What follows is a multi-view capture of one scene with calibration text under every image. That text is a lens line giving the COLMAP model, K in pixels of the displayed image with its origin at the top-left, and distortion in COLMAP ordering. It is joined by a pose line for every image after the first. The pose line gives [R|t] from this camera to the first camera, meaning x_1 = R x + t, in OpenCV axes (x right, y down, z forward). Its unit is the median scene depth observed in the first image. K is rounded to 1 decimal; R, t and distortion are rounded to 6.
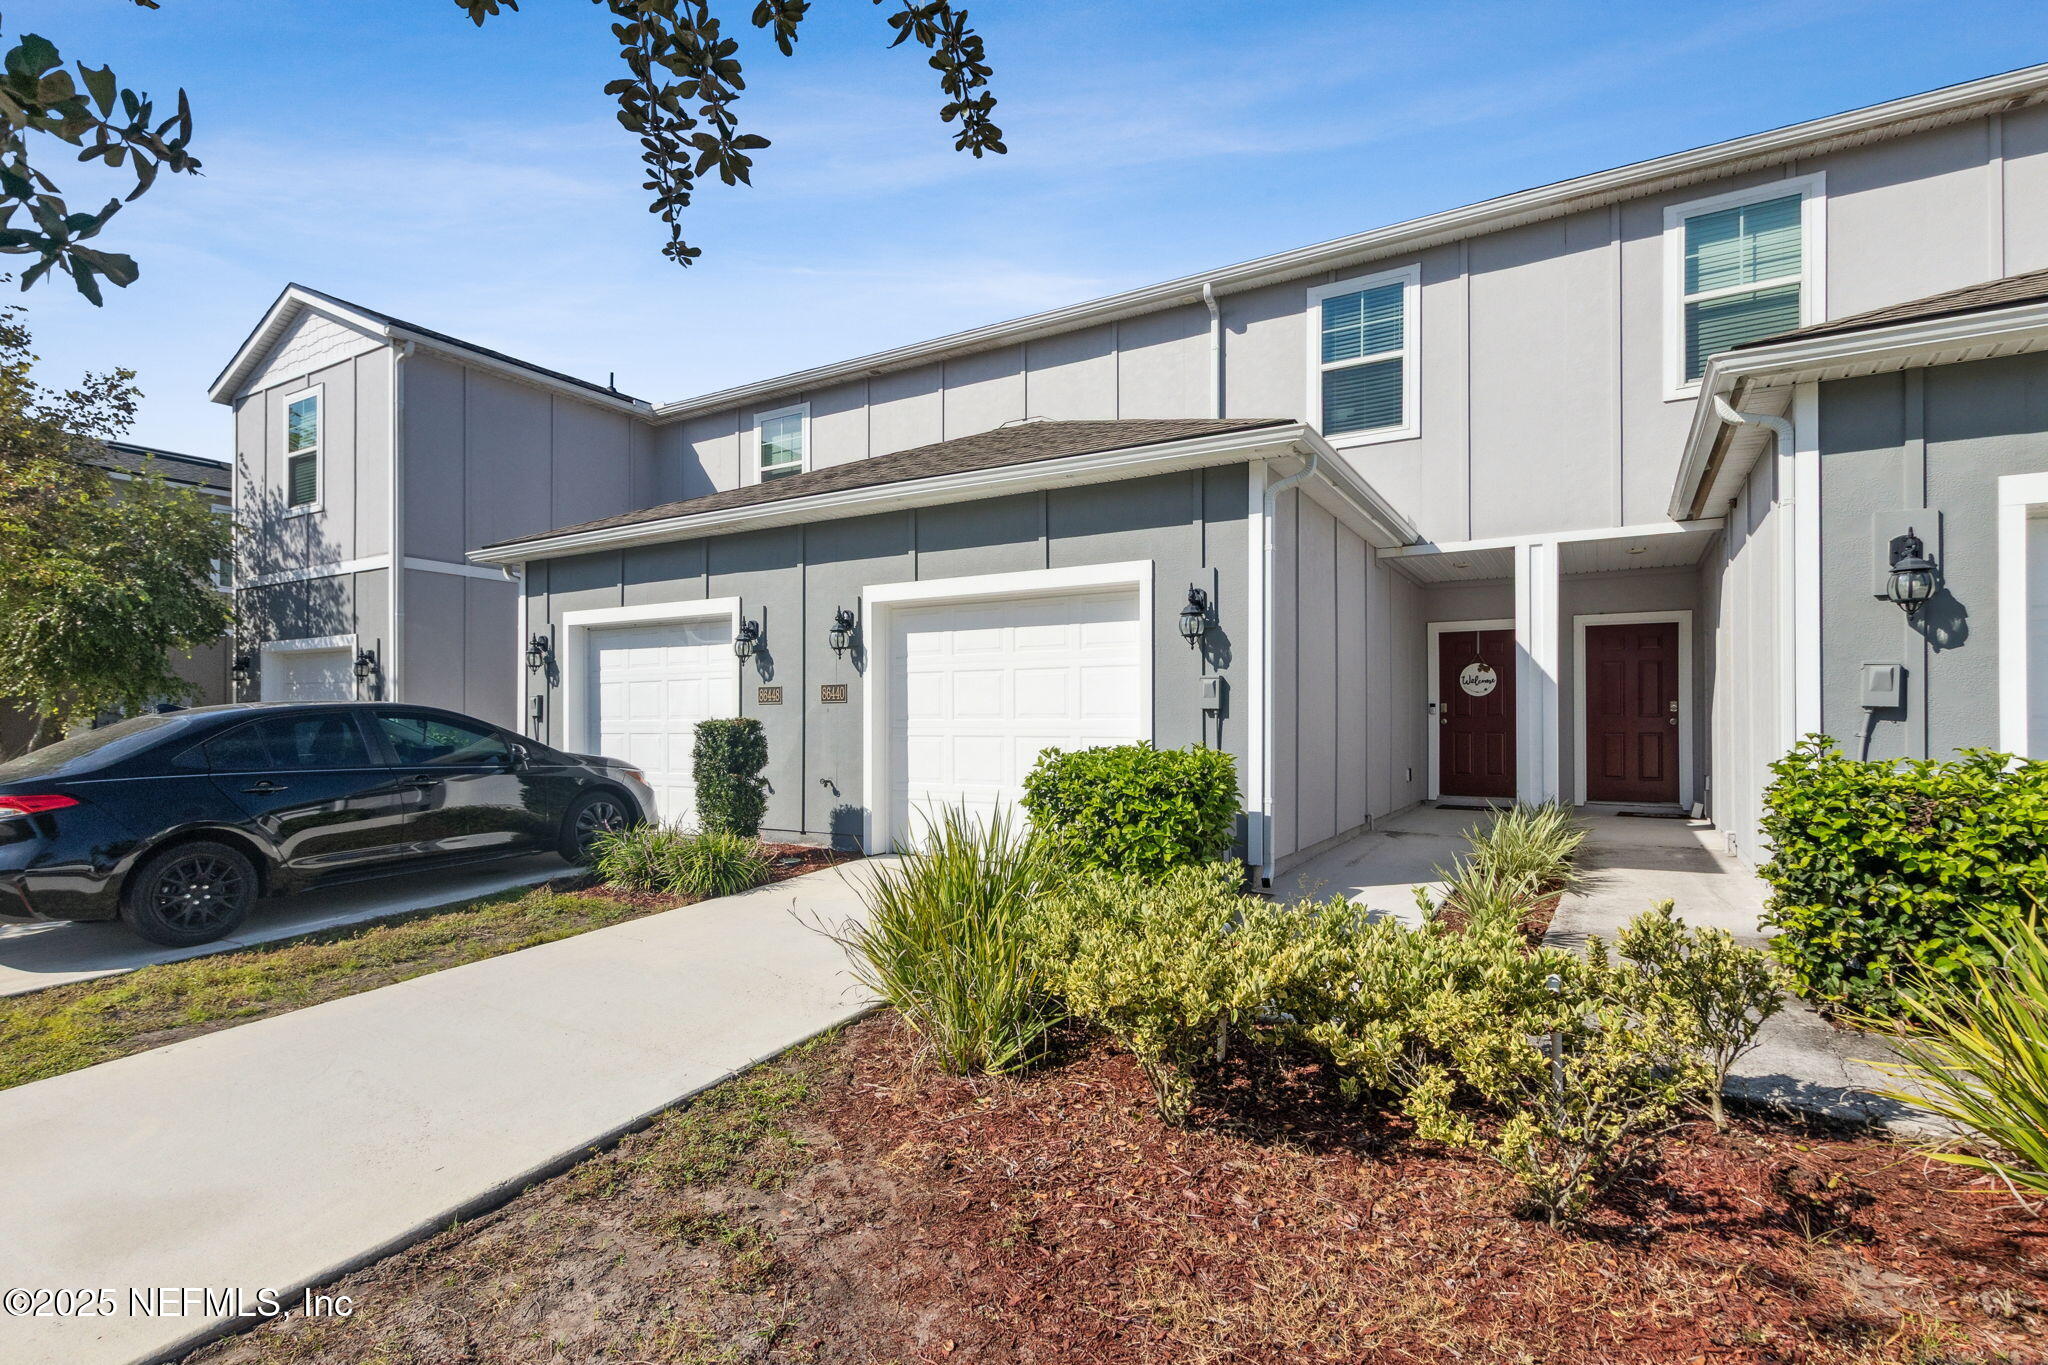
lens RADIAL K [[1003.2, 0, 1021.8], [0, 1003.2, 714.0], [0, 0, 1]] dist [-0.001287, -0.001111]
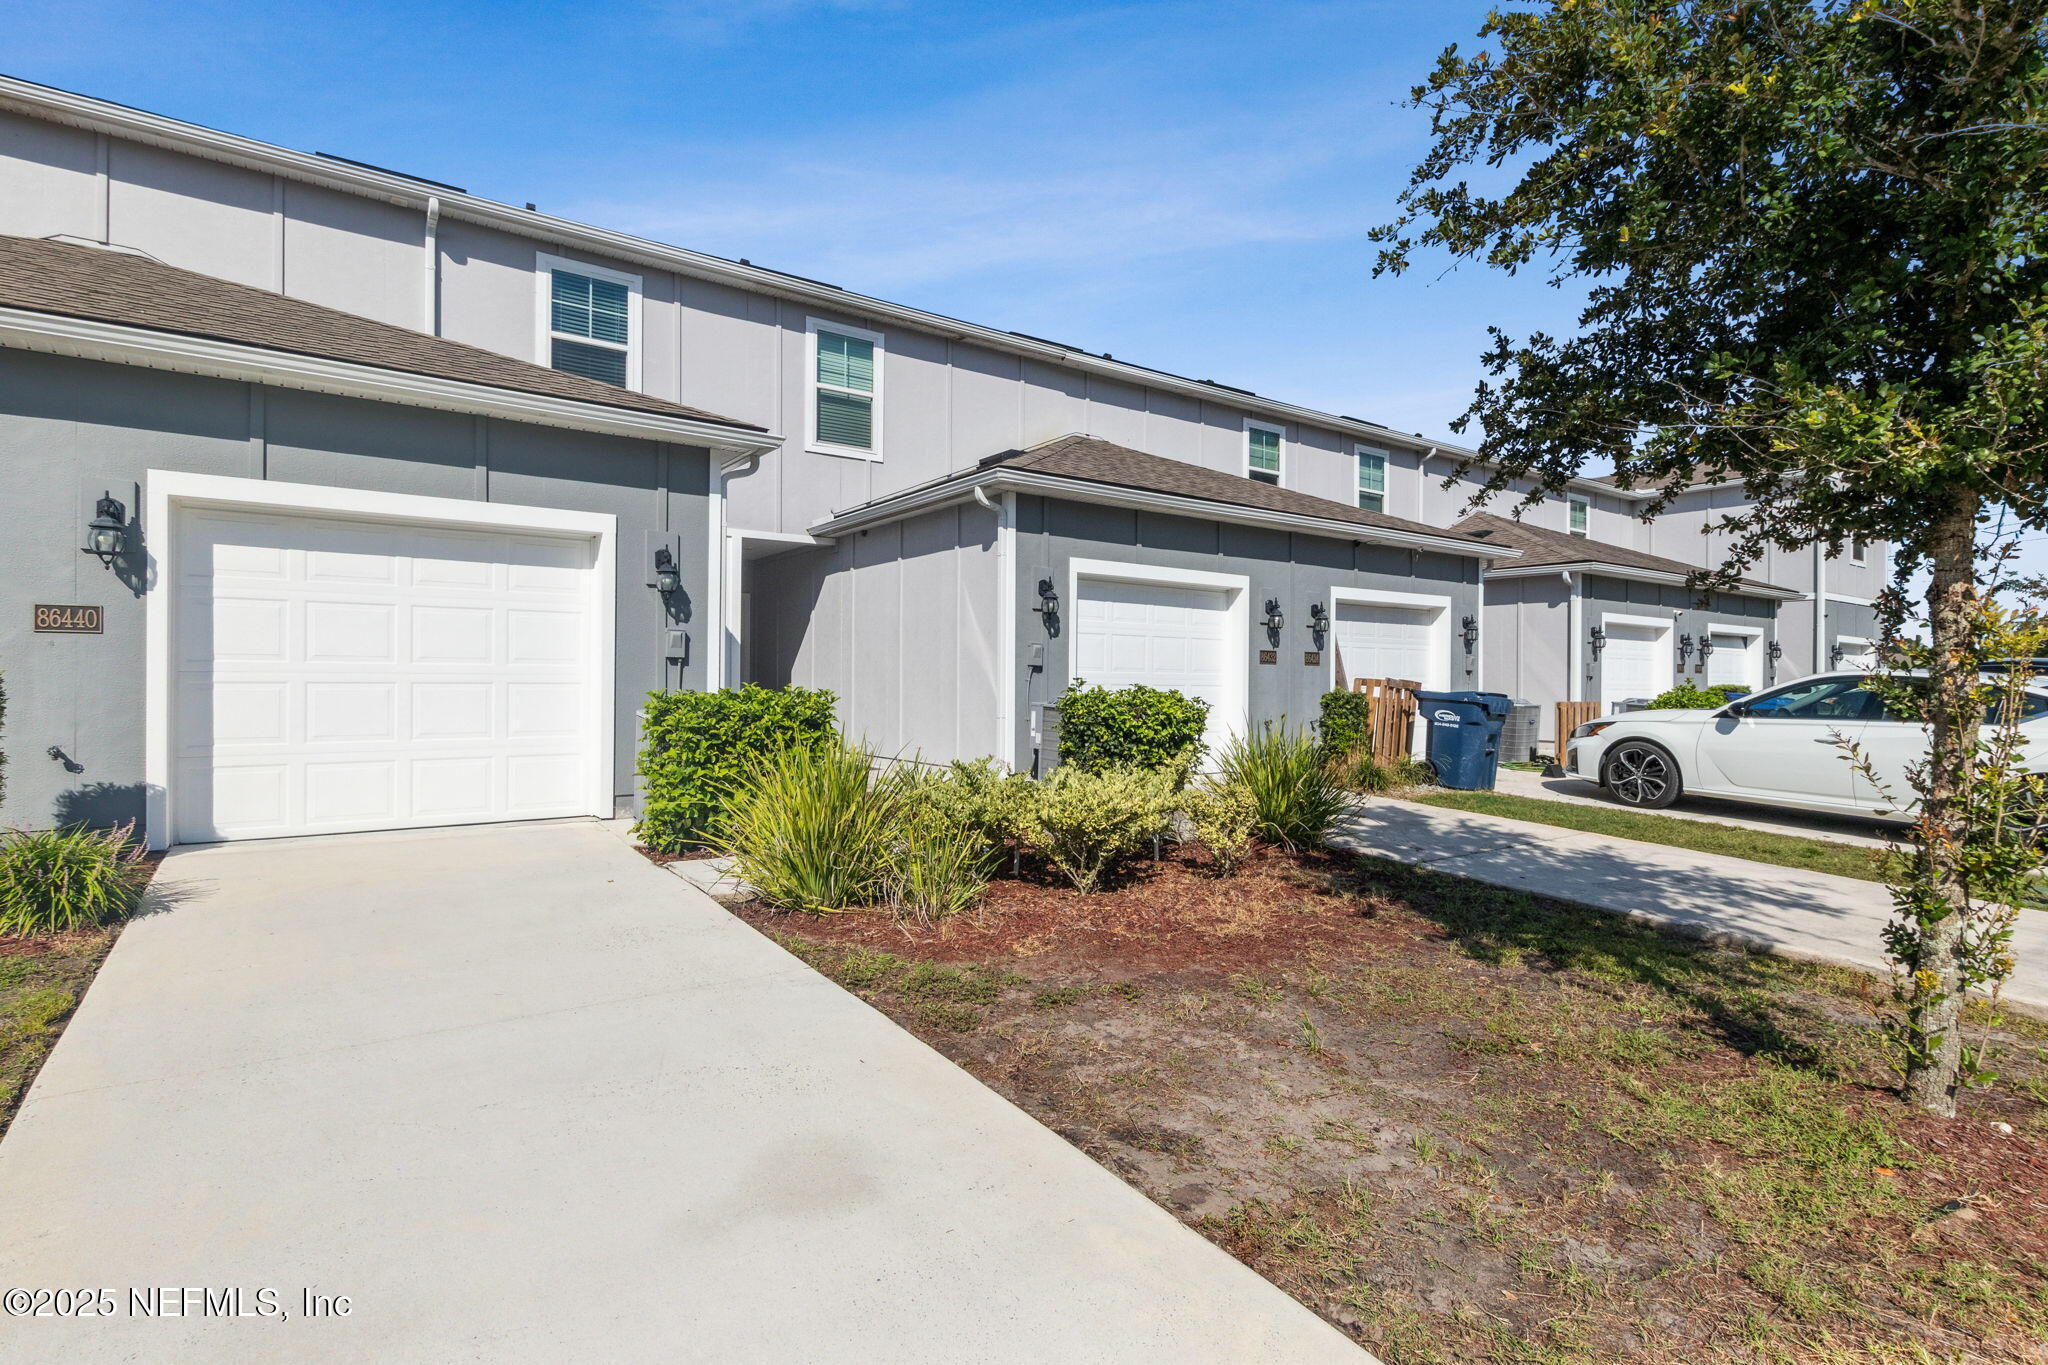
lens RADIAL K [[1047.6, 0, 1024.0], [0, 1047.6, 682.5], [0, 0, 1]] dist [-0.001197, -0.000760]
pose [[0.346547, 0.005049, 0.938019, -0.624303], [-0.008570, 0.999961, -0.002216, 0.017794], [-0.937994, -0.007271, 0.346576, 0.179759]]
